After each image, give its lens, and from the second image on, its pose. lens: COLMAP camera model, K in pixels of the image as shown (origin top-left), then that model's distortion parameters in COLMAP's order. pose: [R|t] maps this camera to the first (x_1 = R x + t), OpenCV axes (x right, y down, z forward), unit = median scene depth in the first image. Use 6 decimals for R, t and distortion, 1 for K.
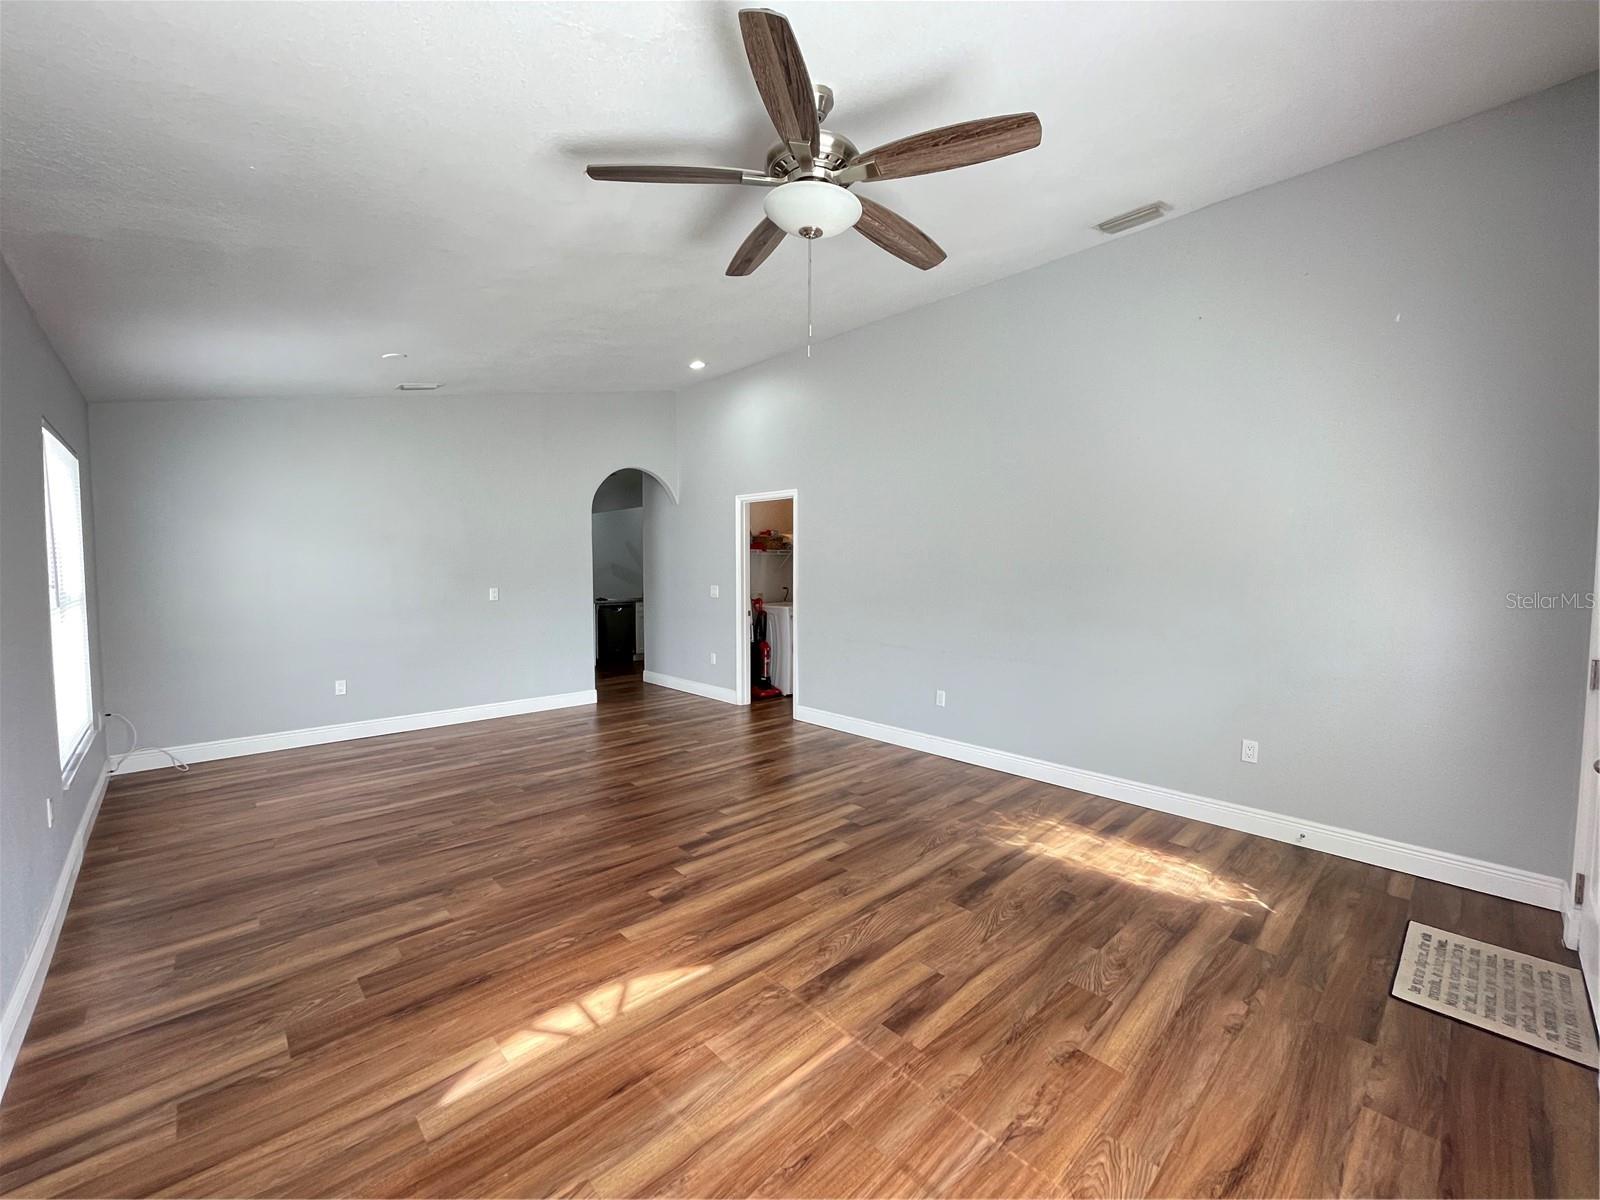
lens RADIAL K [[648.0, 0, 801.5], [0, 648.0, 600.2], [0, 0, 1]] dist [-0.003791, 0.000933]
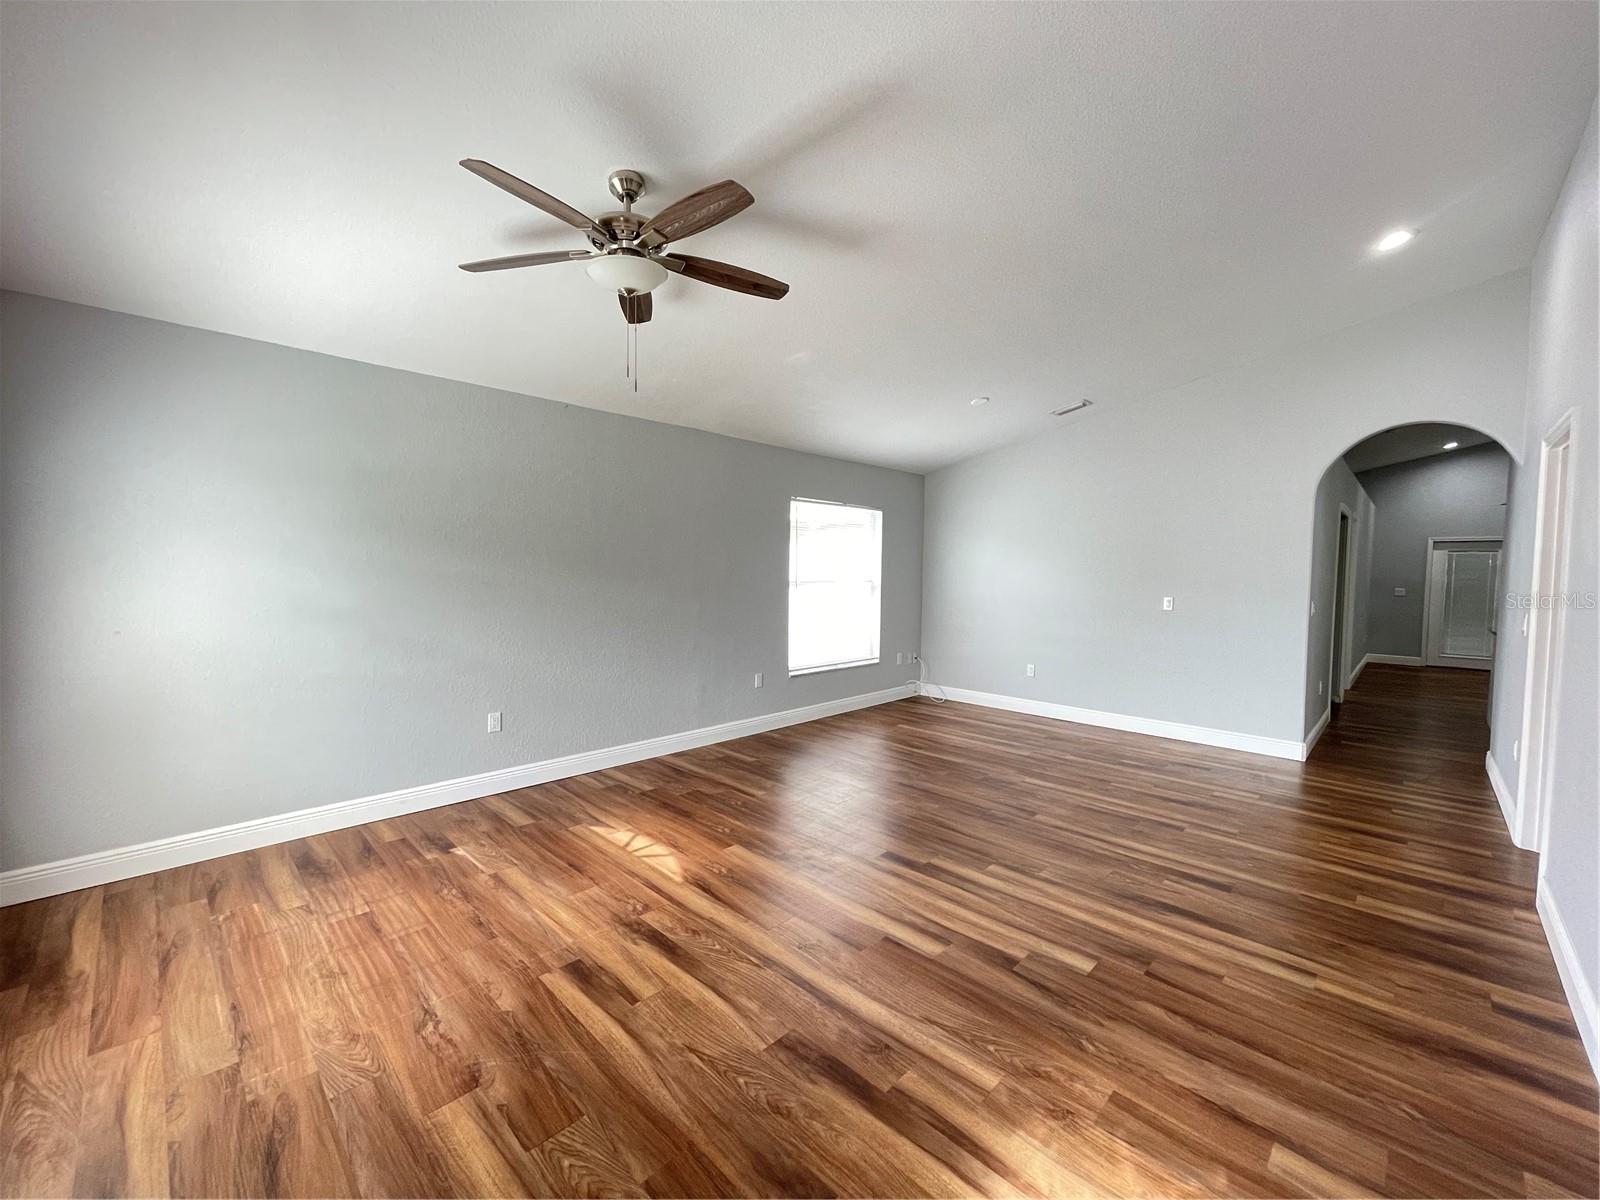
lens RADIAL K [[648.0, 0, 801.5], [0, 648.0, 600.2], [0, 0, 1]] dist [-0.003791, 0.000933]
pose [[0.035437, 0.045867, -0.998319, 1.113980], [-0.063263, 0.997046, 0.043563, -0.054136], [0.997368, 0.061613, 0.038234, 1.155532]]
